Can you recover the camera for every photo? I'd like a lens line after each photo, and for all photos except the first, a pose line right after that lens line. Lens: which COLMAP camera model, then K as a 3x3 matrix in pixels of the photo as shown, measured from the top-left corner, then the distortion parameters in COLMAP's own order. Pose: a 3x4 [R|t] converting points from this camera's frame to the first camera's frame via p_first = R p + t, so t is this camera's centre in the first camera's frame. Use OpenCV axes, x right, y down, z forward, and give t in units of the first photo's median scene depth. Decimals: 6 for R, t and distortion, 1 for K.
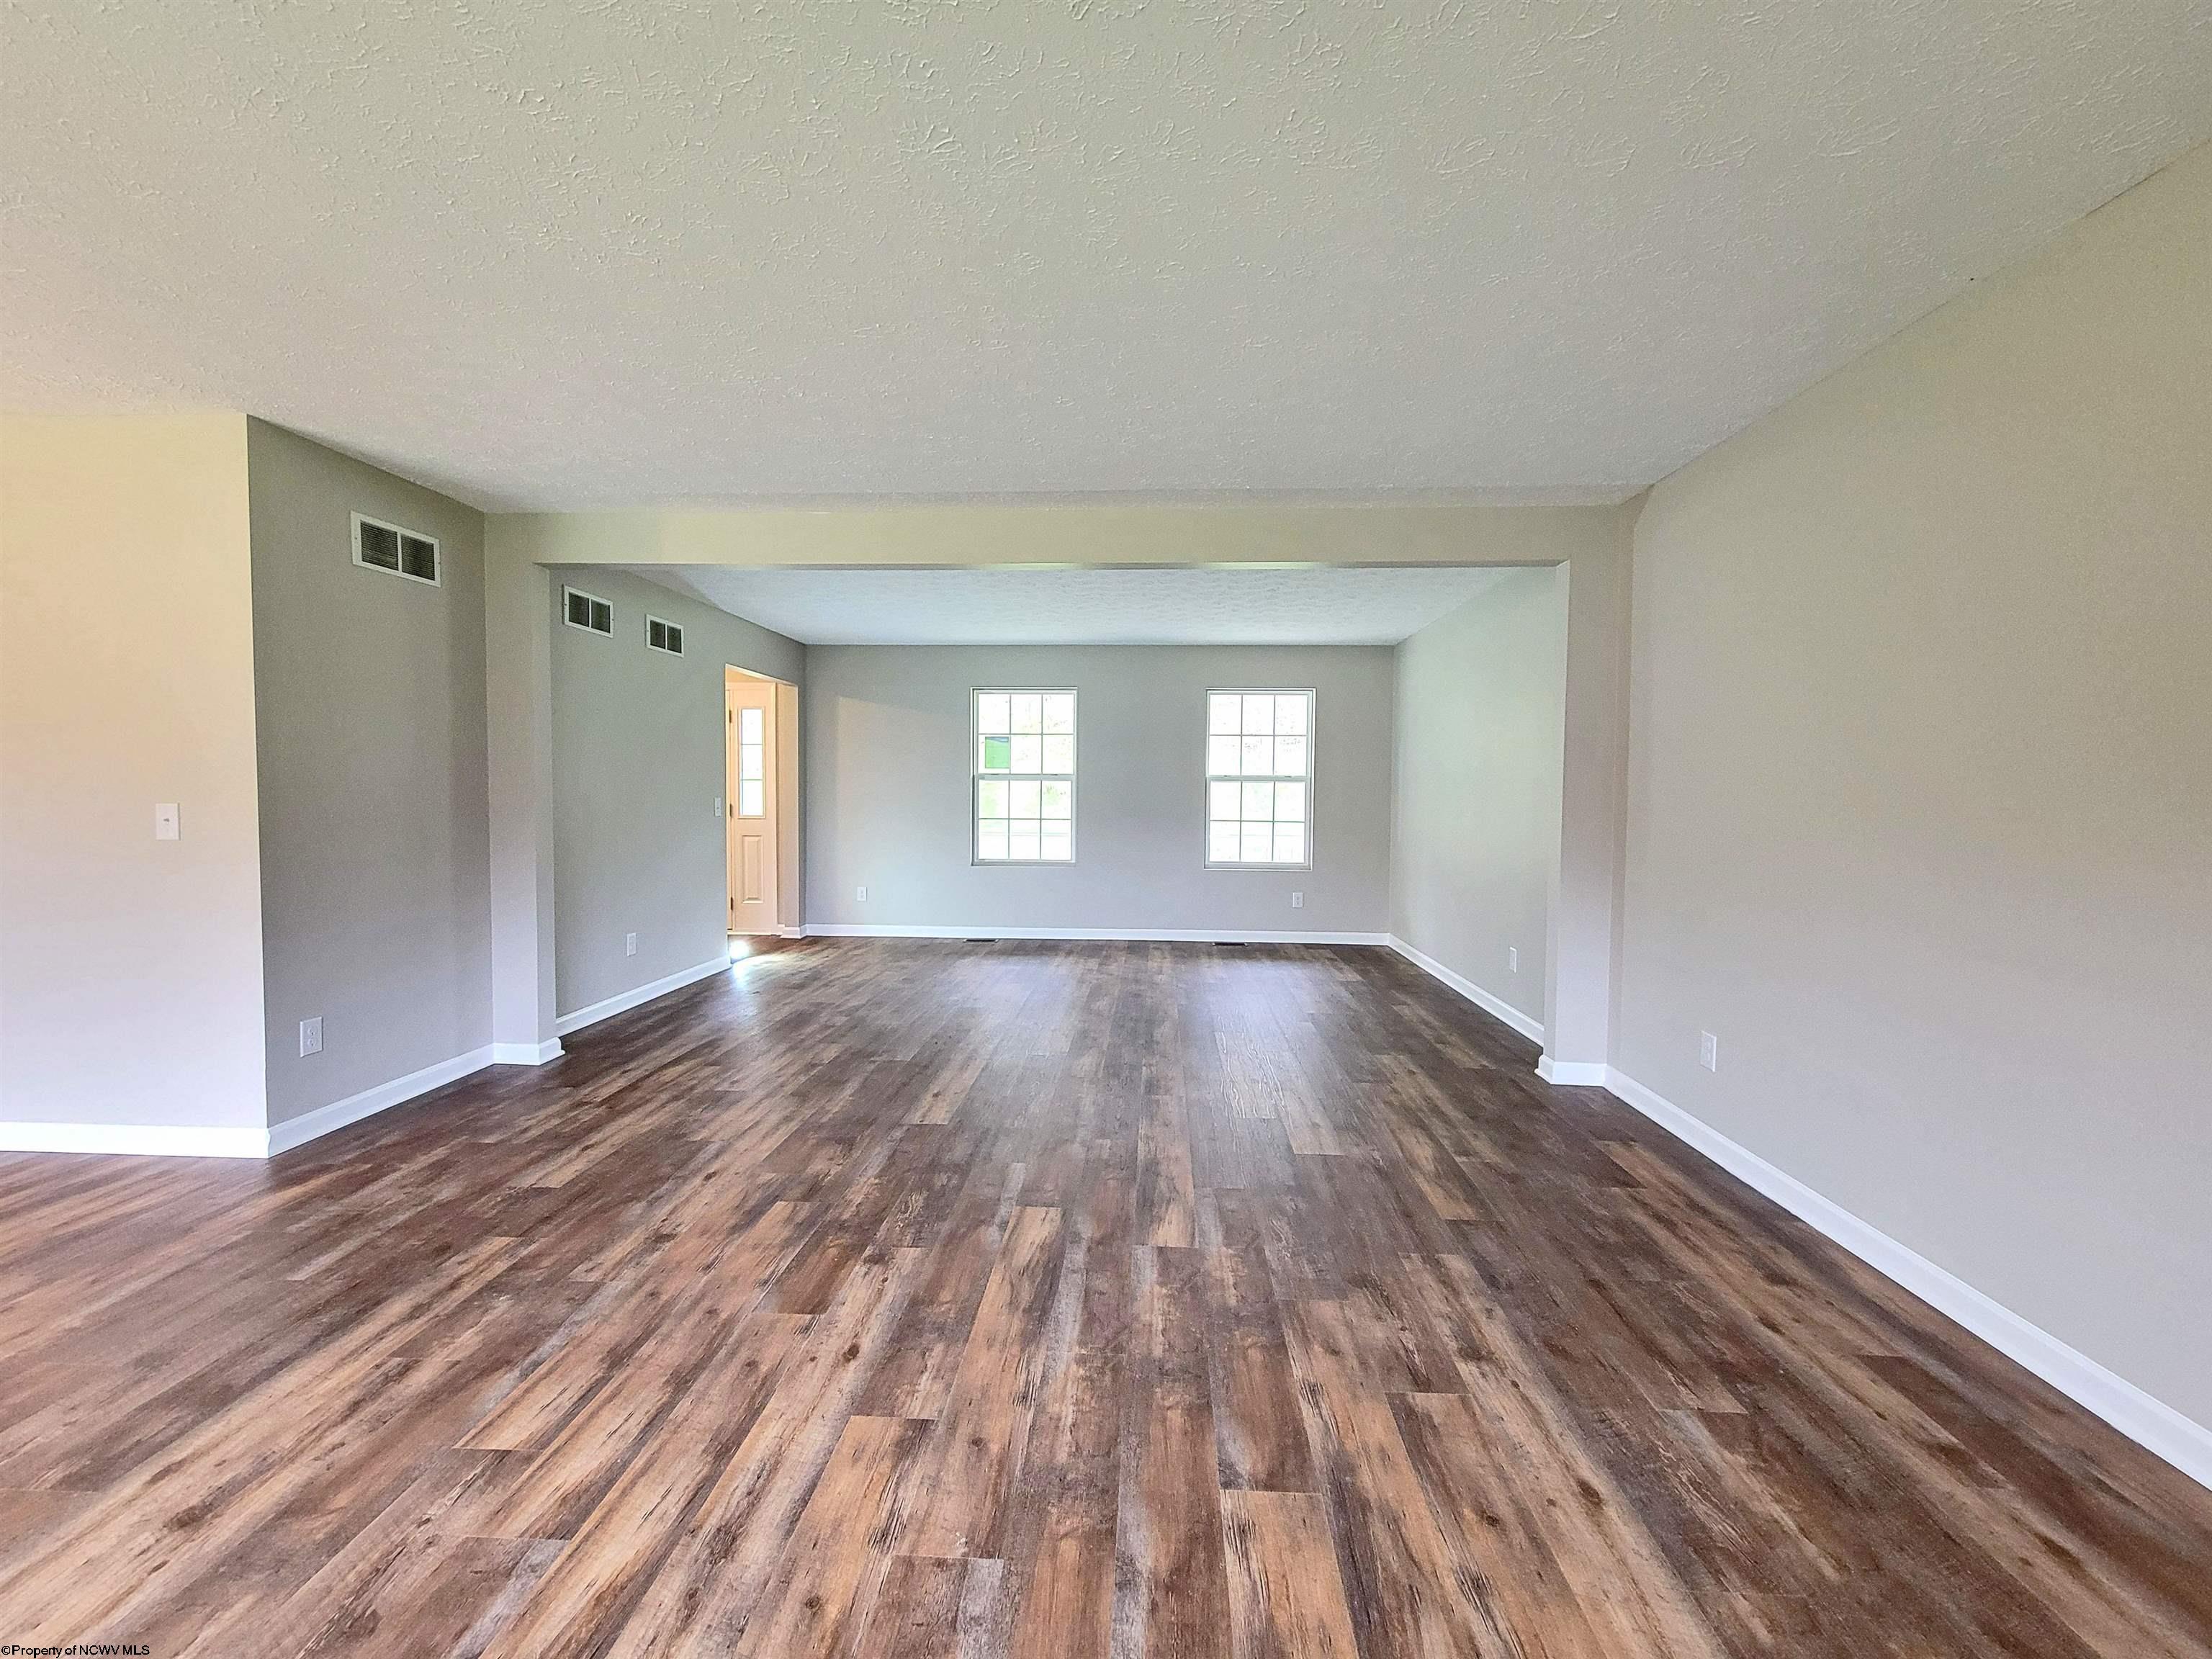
lens RADIAL K [[902.2, 0, 1118.7], [0, 902.2, 824.1], [0, 0, 1]] dist [0.005659, -0.002707]
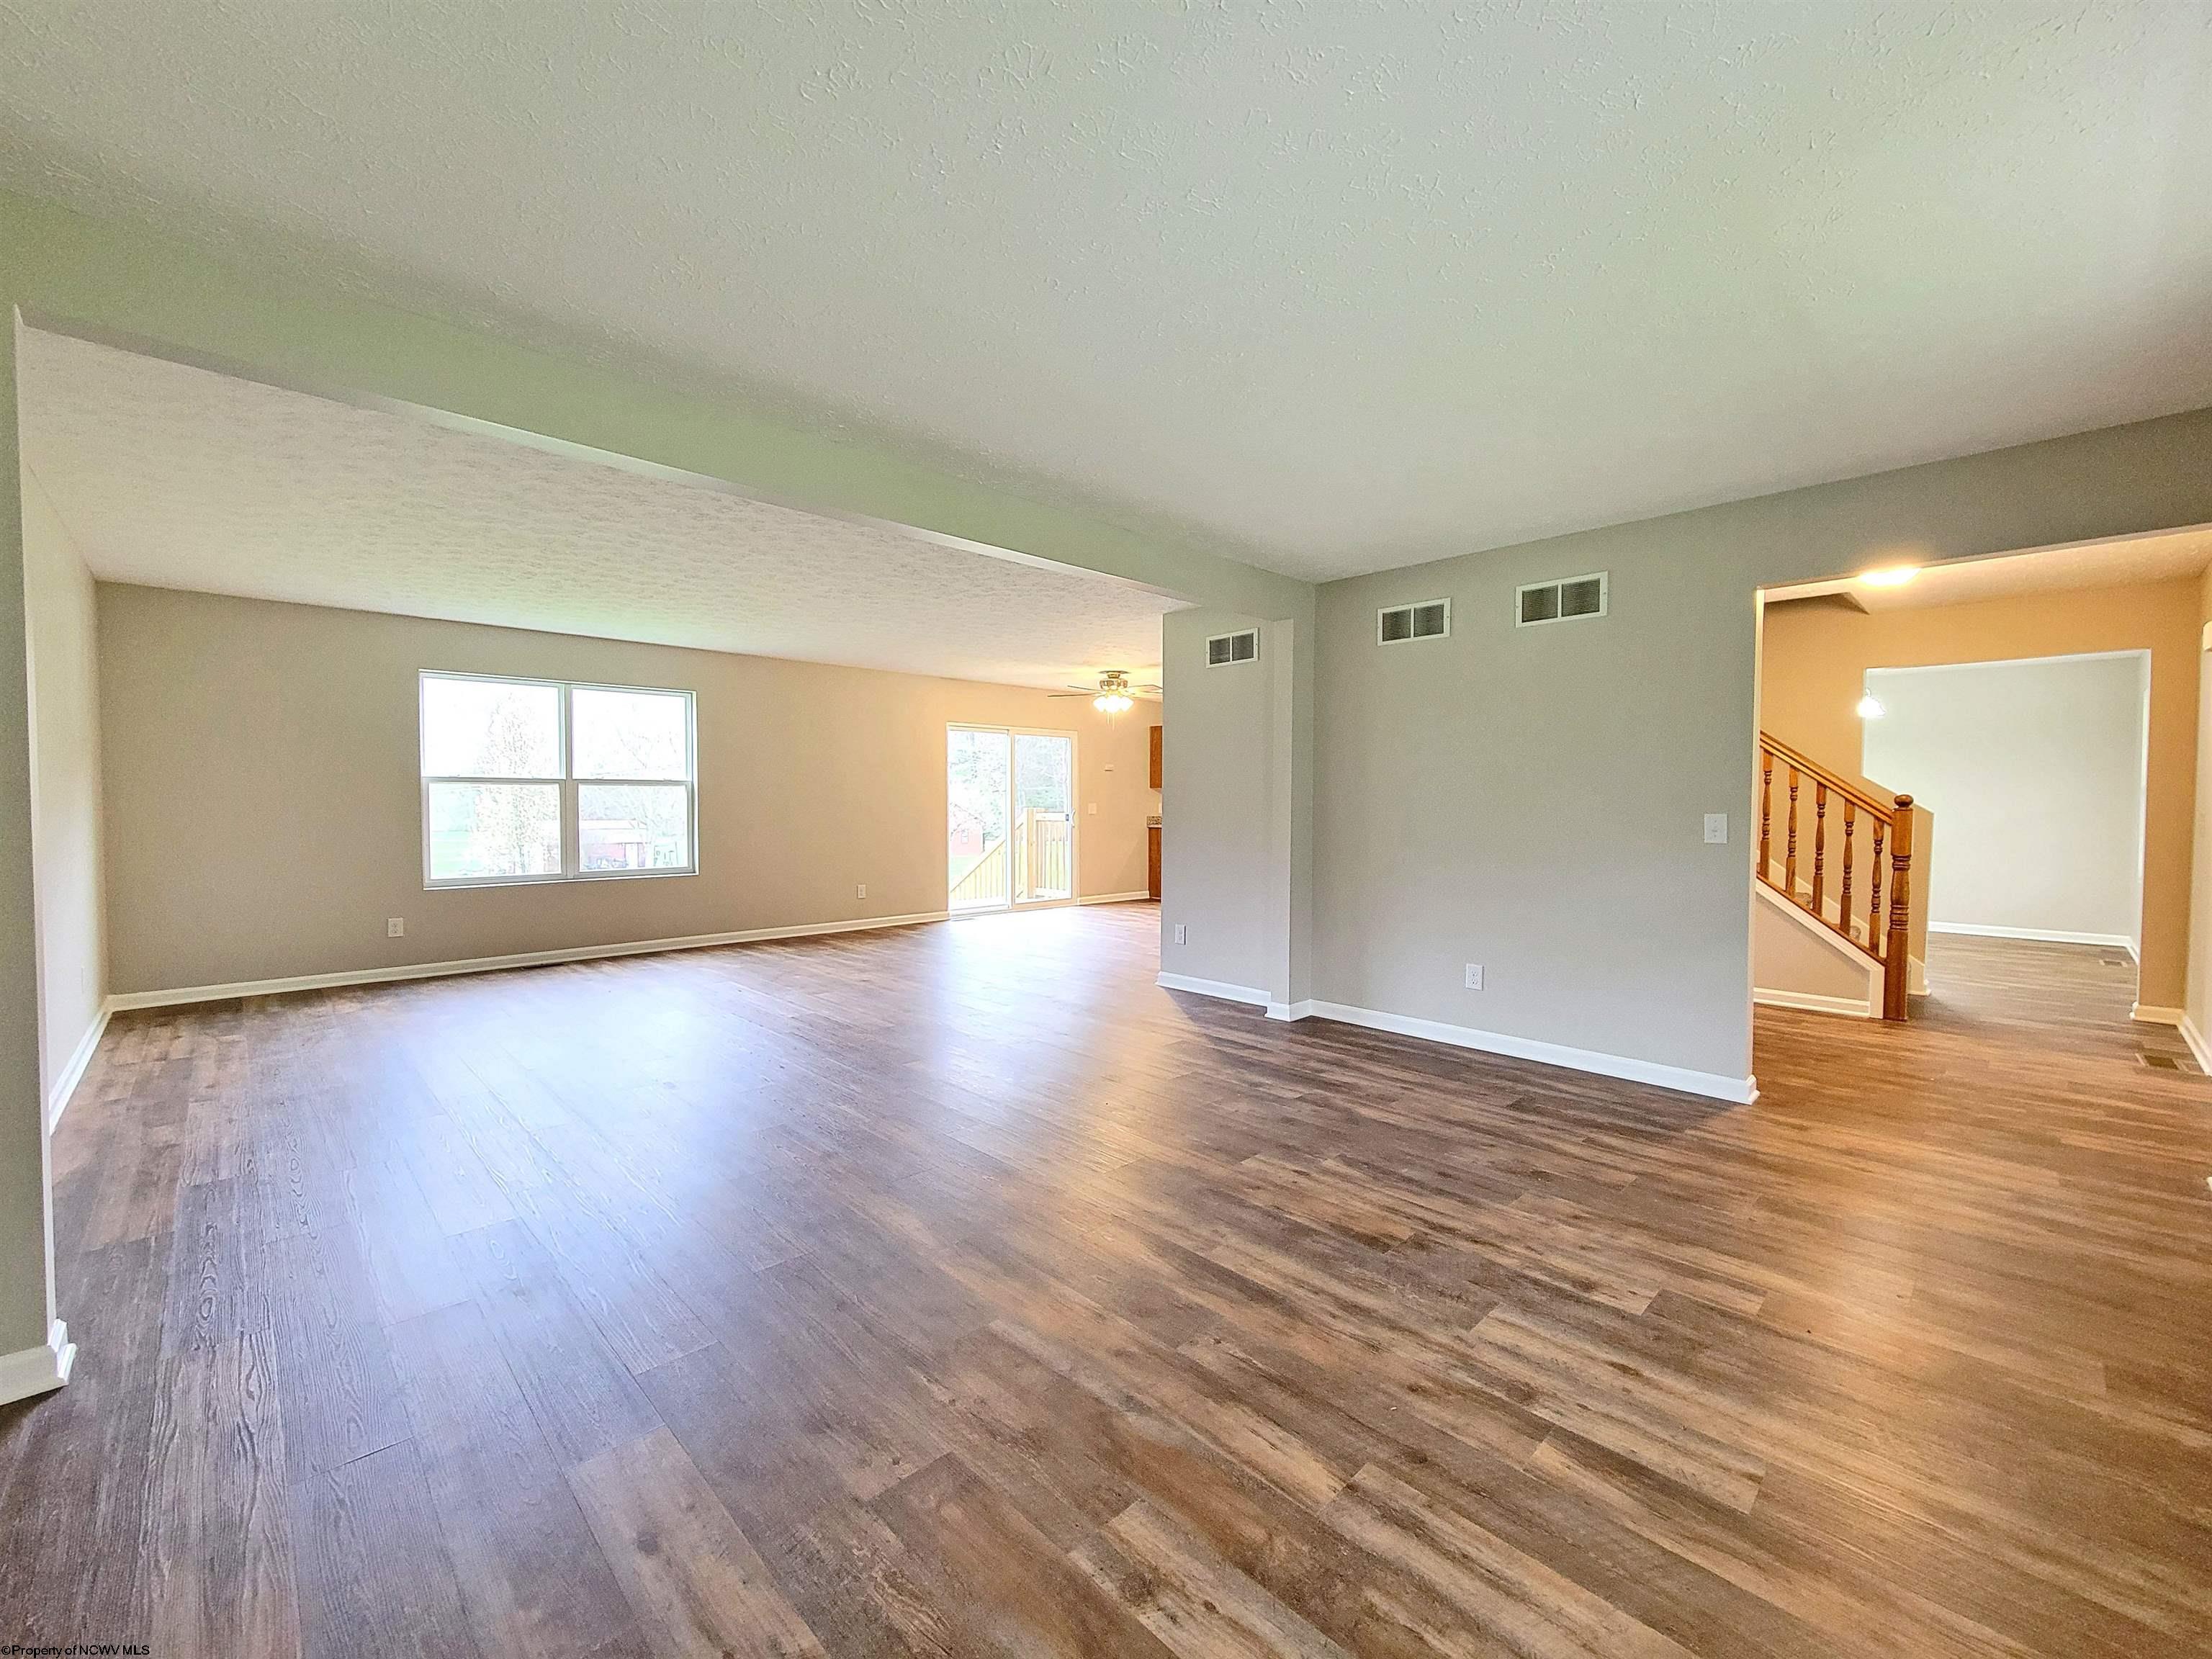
lens RADIAL K [[902.2, 0, 1118.7], [0, 902.2, 824.1], [0, 0, 1]] dist [0.005659, -0.002707]
pose [[-0.675624, 0.011414, -0.737158, 0.705484], [-0.032499, 0.998447, 0.045245, -0.089351], [0.736529, 0.054526, -0.674204, 2.761707]]
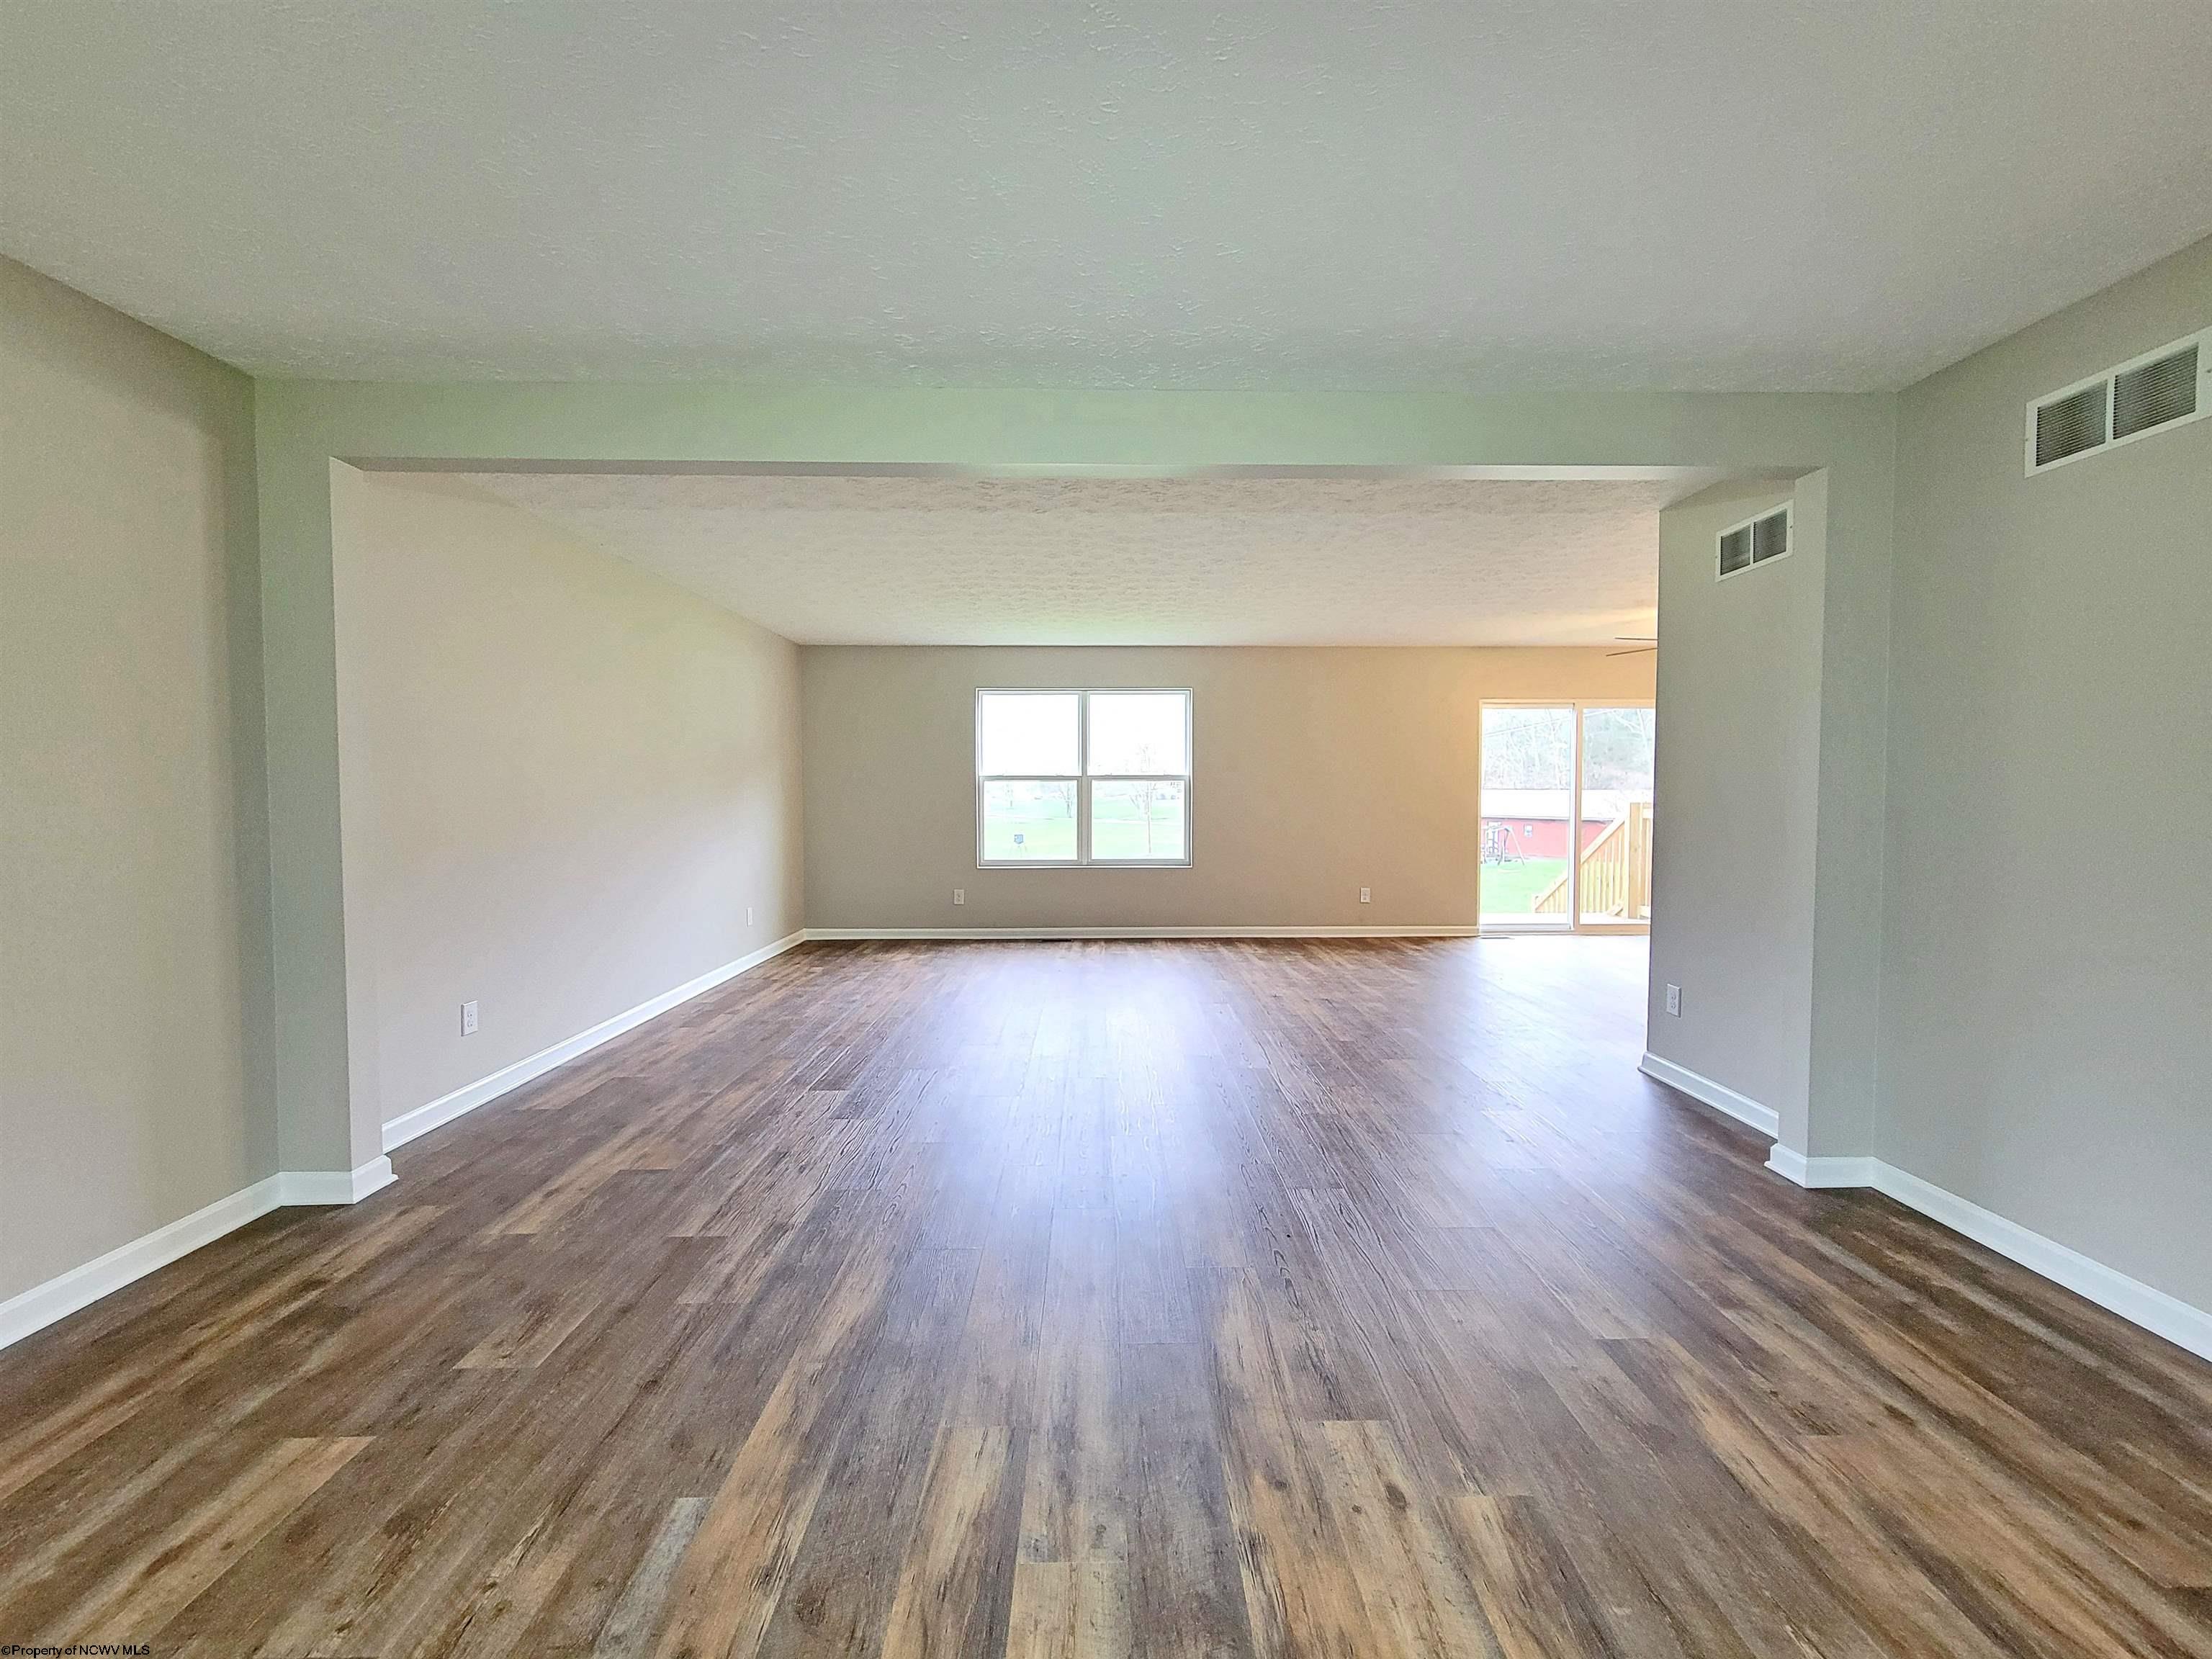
lens RADIAL K [[902.2, 0, 1118.7], [0, 902.2, 824.1], [0, 0, 1]] dist [0.005659, -0.002707]
pose [[-0.997443, -0.003448, -0.071389, -0.096084], [-0.008442, 0.997526, 0.069784, -0.098419], [0.070972, 0.070208, -0.995004, 2.746400]]
